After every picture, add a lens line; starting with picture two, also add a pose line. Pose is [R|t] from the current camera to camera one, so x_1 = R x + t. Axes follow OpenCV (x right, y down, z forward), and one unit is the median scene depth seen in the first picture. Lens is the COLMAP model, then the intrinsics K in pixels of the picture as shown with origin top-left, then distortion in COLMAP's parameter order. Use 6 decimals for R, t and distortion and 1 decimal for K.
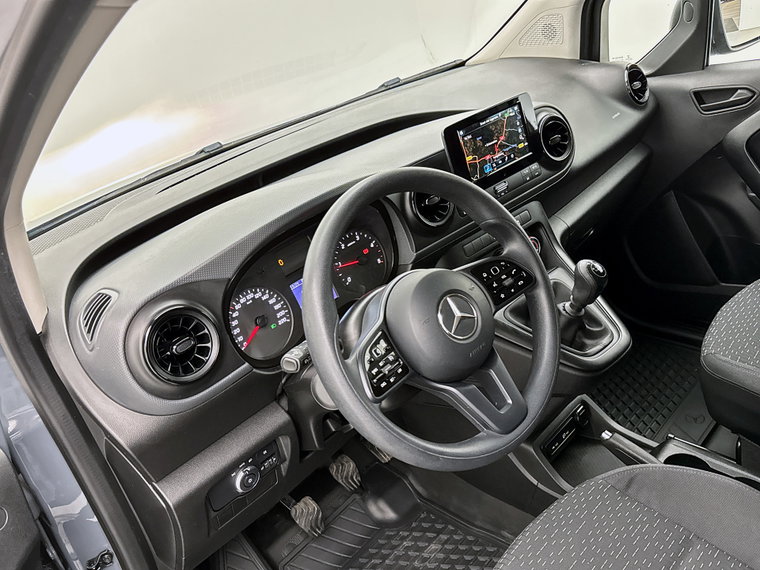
lens RADIAL K [[645.9, 0, 380.4], [0, 645.9, 289.3], [0, 0, 1]] dist [0.048461, -0.003866]
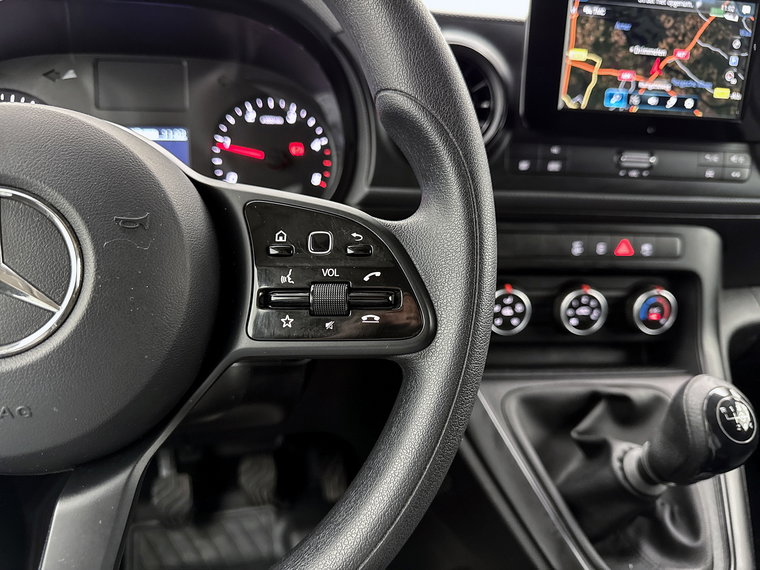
lens RADIAL K [[554.4, 0, 380.0], [0, 554.4, 285.0], [0, 0, 1]] dist [-0.045360, 0.003931]
pose [[0.801452, 0.454741, -0.388438, 0.232717], [-0.451037, 0.886100, 0.106740, -0.035325], [0.392734, 0.089653, 0.915272, 0.569599]]
